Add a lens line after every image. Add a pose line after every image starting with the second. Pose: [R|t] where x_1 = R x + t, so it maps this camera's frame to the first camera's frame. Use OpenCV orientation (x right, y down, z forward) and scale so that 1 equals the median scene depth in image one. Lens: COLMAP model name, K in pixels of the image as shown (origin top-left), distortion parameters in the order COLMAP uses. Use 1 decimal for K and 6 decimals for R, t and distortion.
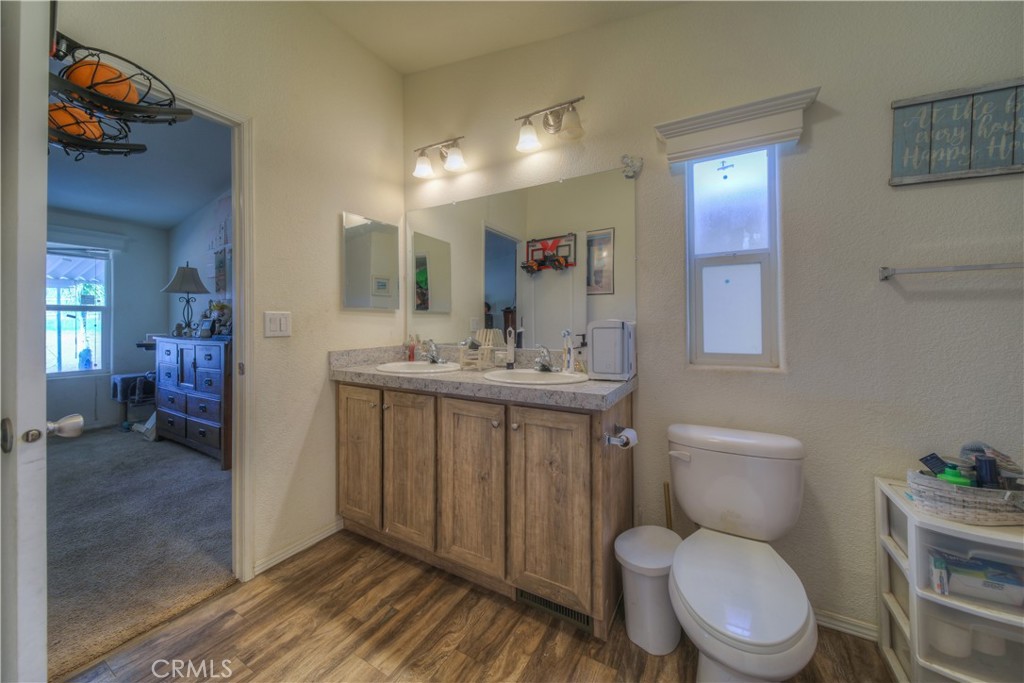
lens RADIAL K [[366.8, 0, 514.9], [0, 366.8, 322.1], [0, 0, 1]] dist [-0.000695, -0.000997]
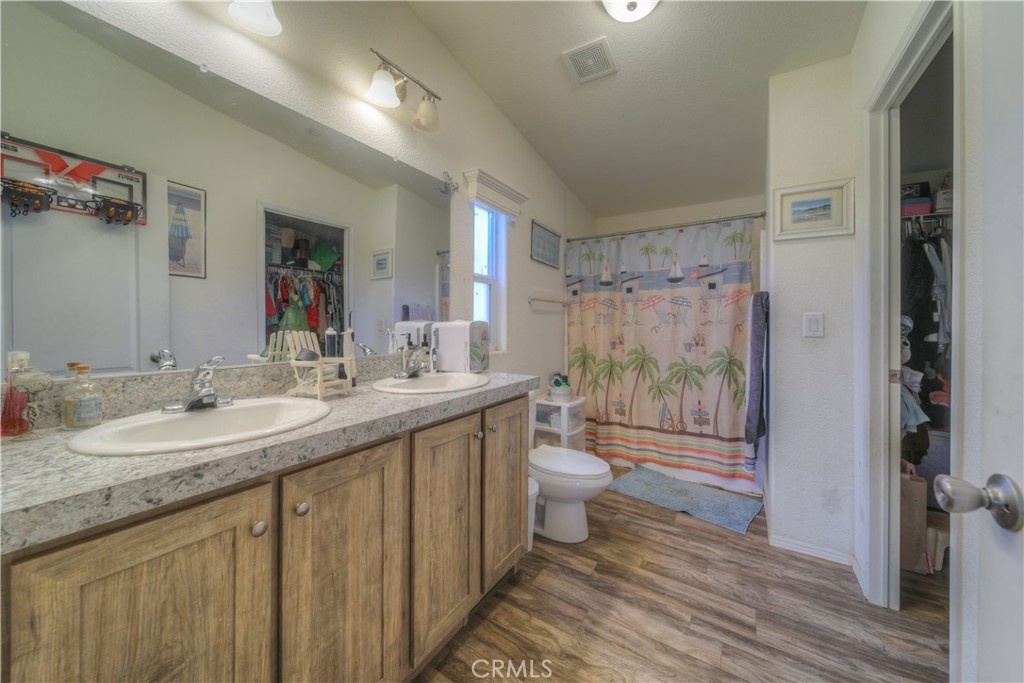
lens RADIAL K [[366.8, 0, 509.4], [0, 366.8, 323.7], [0, 0, 1]] dist [-0.000695, -0.000997]
pose [[0.060003, 0.000237, 0.998198, -0.907650], [-0.009903, 0.999951, 0.000358, 0.003088], [-0.998149, -0.009906, 0.060003, 0.837387]]
